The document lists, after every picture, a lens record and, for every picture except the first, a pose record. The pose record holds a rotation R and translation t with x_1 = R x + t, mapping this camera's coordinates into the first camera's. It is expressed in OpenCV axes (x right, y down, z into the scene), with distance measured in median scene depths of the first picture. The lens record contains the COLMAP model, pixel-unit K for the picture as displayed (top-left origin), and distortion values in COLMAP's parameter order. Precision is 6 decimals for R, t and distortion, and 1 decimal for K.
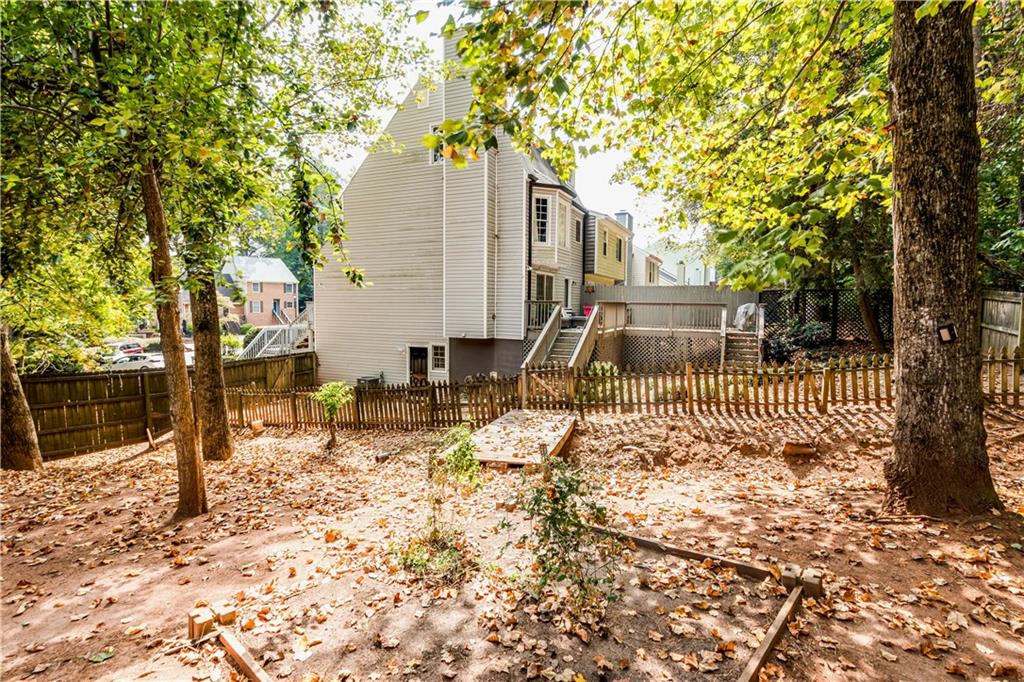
lens RADIAL K [[477.7, 0, 510.8], [0, 477.7, 338.7], [0, 0, 1]] dist [0.000702, -0.001873]
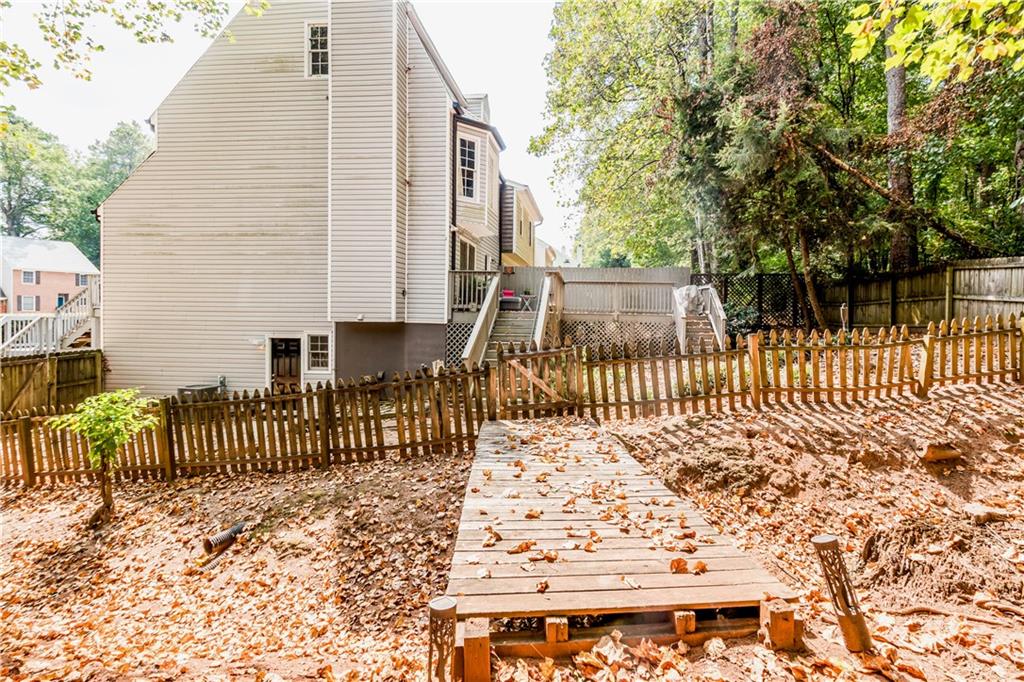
lens RADIAL K [[456.7, 0, 531.0], [0, 456.7, 323.5], [0, 0, 1]] dist [0.005735, -0.000362]
pose [[0.947262, -0.002632, 0.320449, -0.095869], [0.017204, 0.998942, -0.042650, 0.042582], [-0.319998, 0.045914, 0.946305, 0.360613]]
